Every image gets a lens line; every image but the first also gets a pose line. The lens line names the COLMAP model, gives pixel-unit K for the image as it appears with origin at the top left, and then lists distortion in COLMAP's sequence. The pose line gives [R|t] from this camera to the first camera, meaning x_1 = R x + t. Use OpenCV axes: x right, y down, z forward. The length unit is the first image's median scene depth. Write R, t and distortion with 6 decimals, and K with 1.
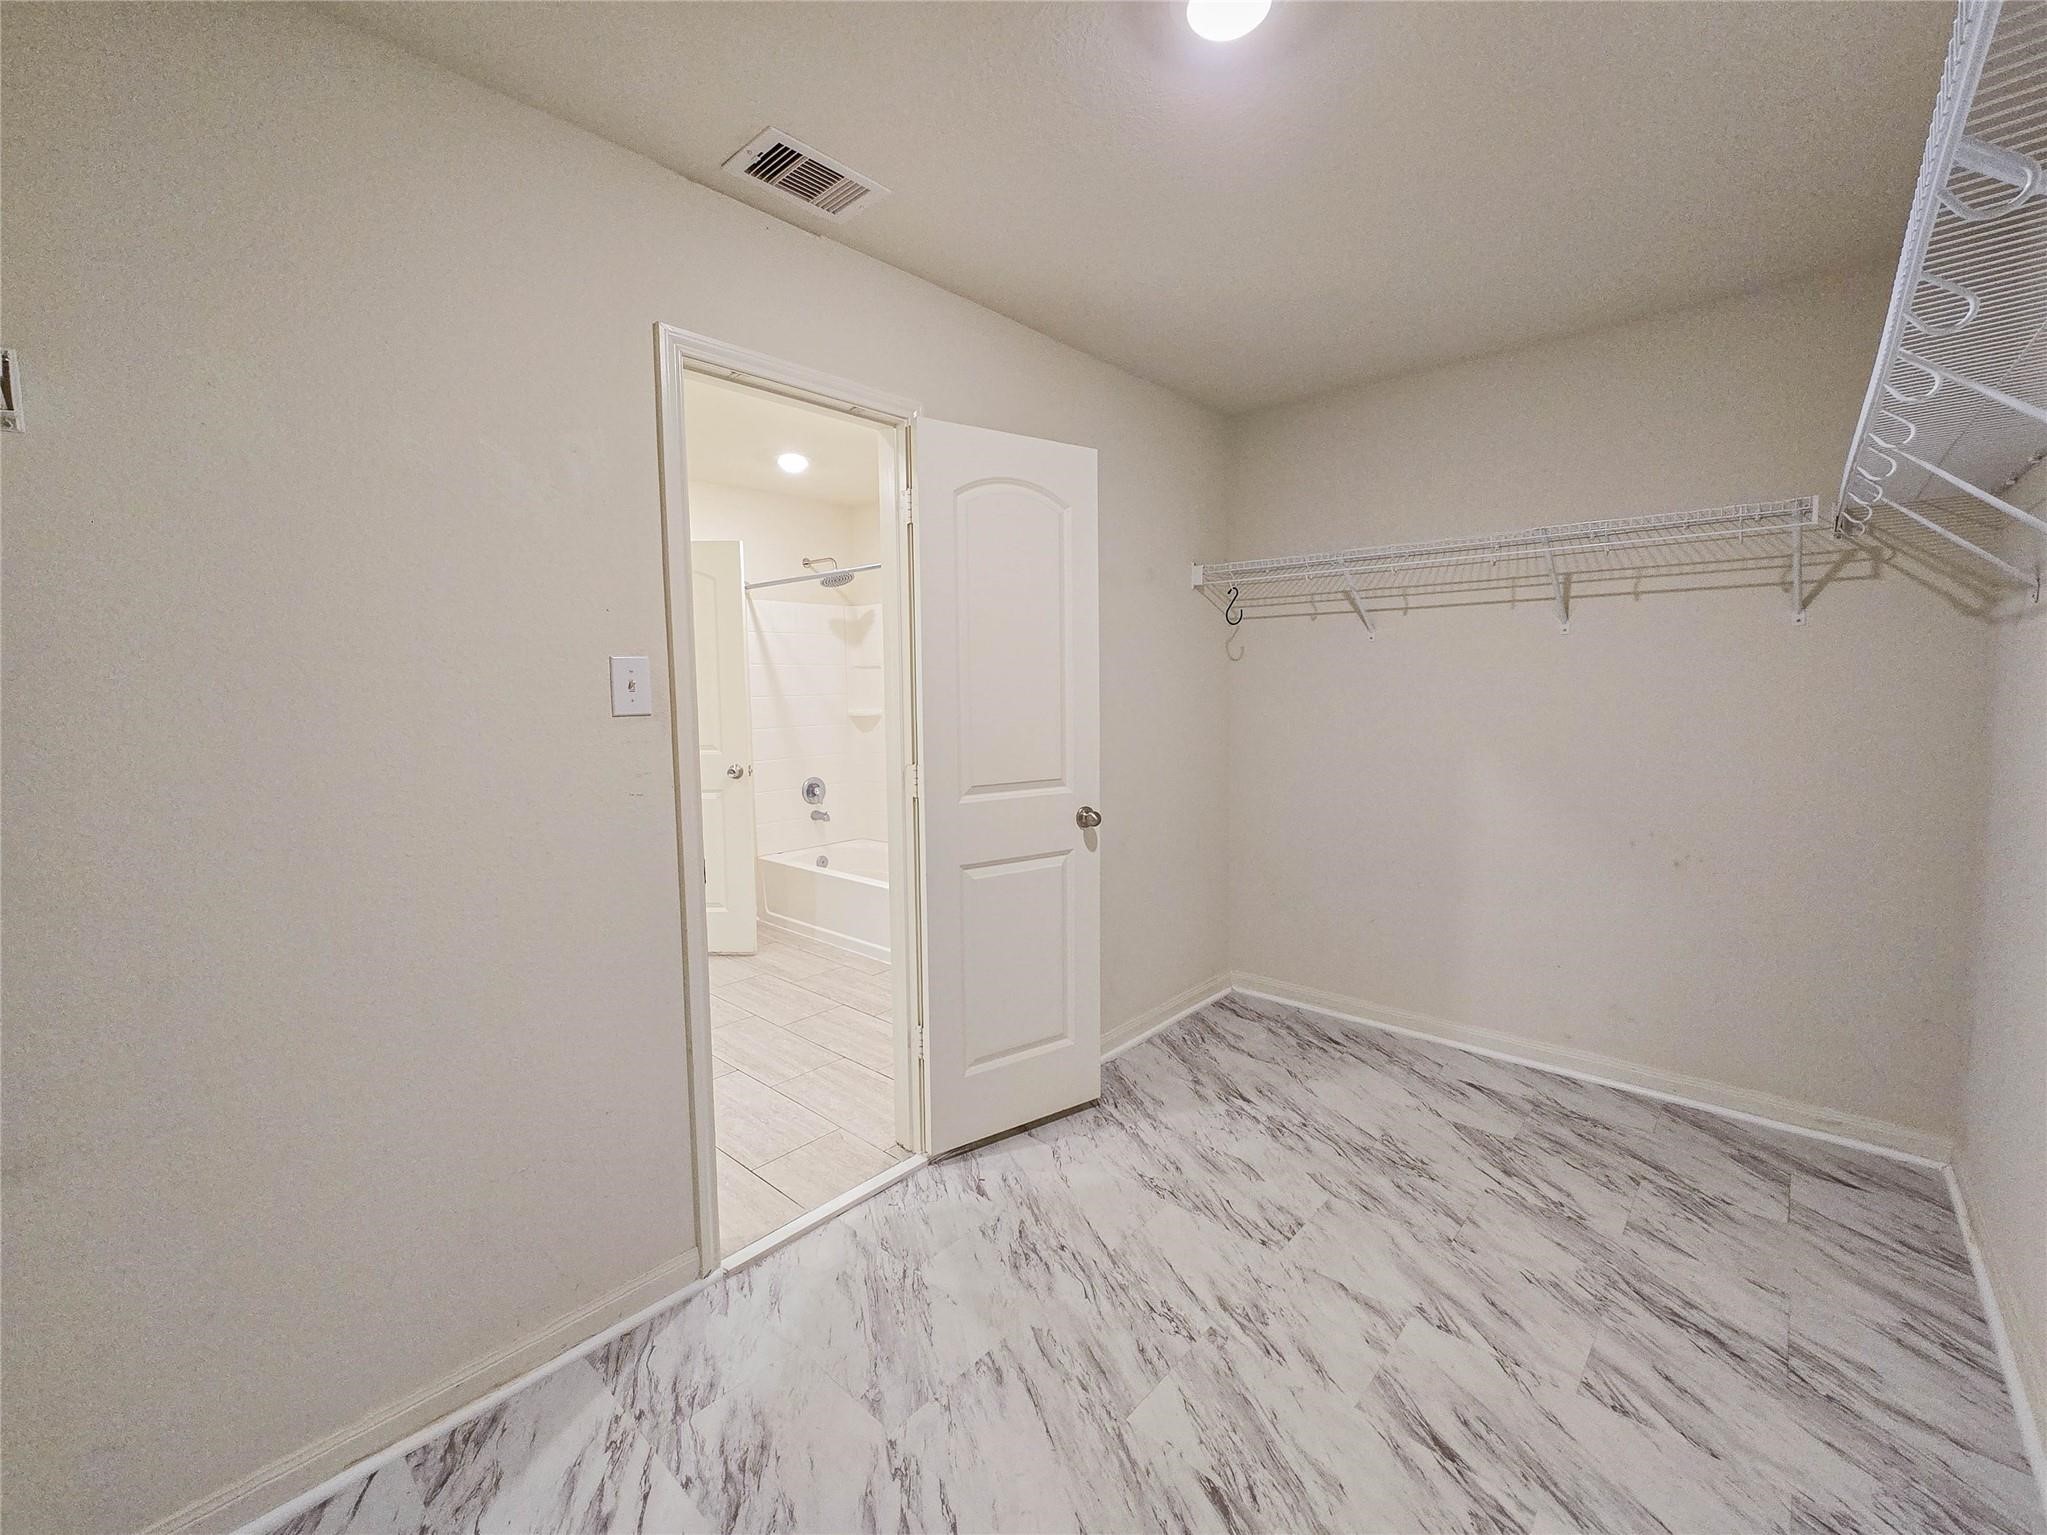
lens RADIAL K [[857.7, 0, 1022.2], [0, 857.7, 755.7], [0, 0, 1]] dist [-0.001905, 0.000937]
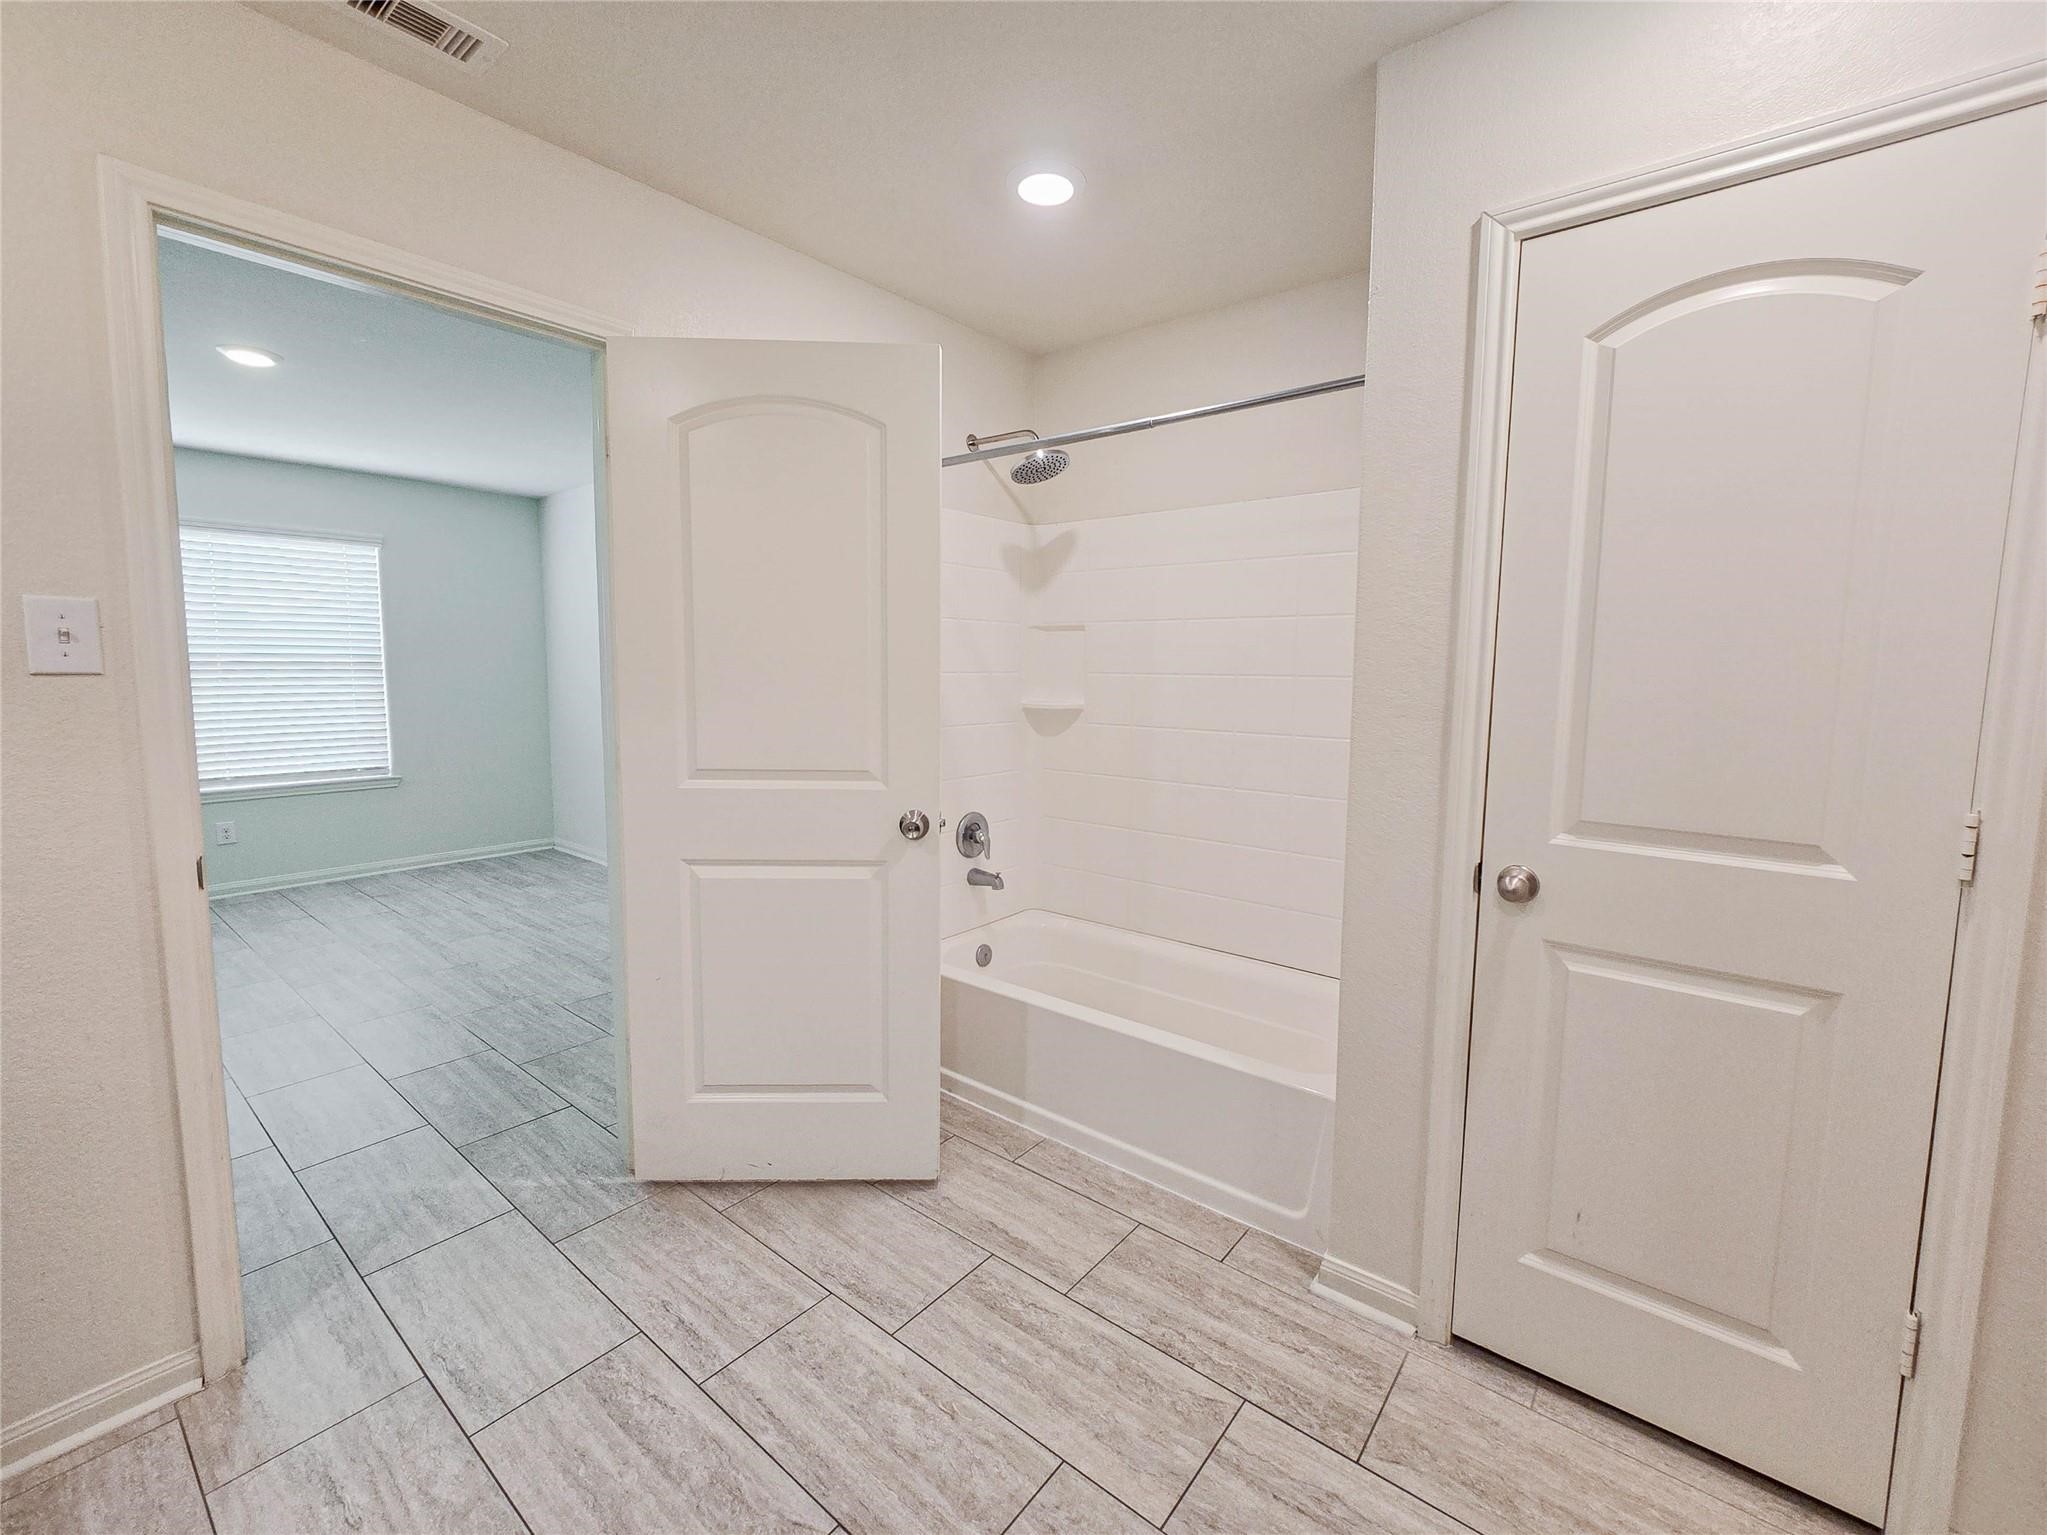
lens RADIAL K [[857.7, 0, 1022.2], [0, 857.7, 755.7], [0, 0, 1]] dist [-0.001905, 0.000937]
pose [[0.998072, 0.015390, 0.060129, -0.295416], [-0.016797, 0.999595, 0.022977, -0.033333], [-0.059751, -0.023943, 0.997926, 0.495922]]
